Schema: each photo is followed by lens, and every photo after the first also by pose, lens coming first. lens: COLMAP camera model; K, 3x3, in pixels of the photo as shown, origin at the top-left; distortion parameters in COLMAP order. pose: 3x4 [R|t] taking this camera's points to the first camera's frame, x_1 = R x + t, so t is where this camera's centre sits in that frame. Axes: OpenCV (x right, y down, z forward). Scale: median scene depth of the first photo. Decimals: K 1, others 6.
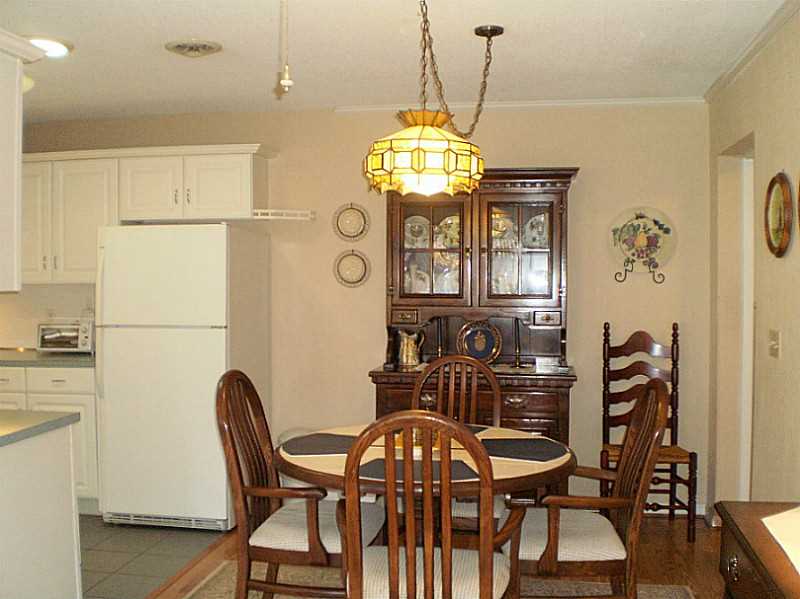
lens RADIAL K [[844.6, 0, 401.3], [0, 844.6, 298.9], [0, 0, 1]] dist [-0.124032, 0.000000]
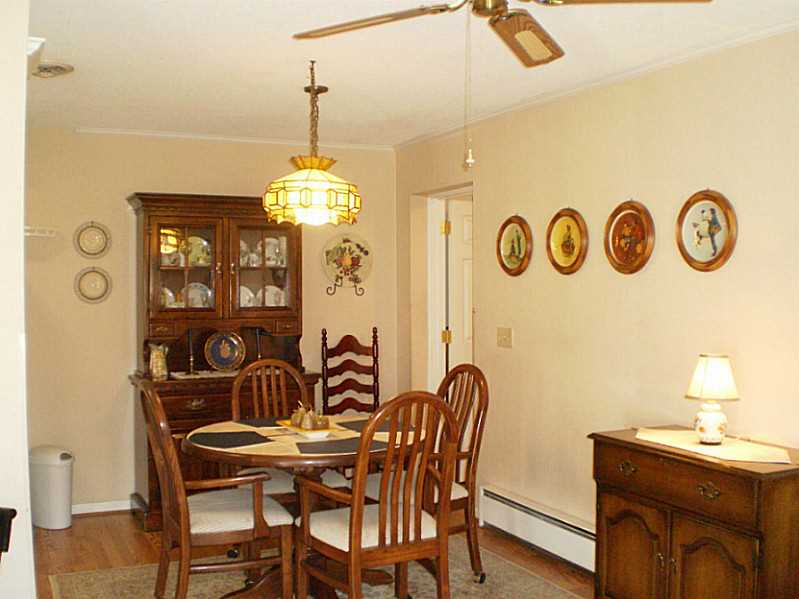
lens RADIAL K [[843.5, 0, 397.3], [0, 843.5, 291.7], [0, 0, 1]] dist [-0.124032, 0.000000]
pose [[0.804638, -0.012082, 0.593643, -0.387142], [0.024855, 0.999602, -0.013344, -0.006258], [-0.593245, 0.025492, 0.804618, -0.031999]]
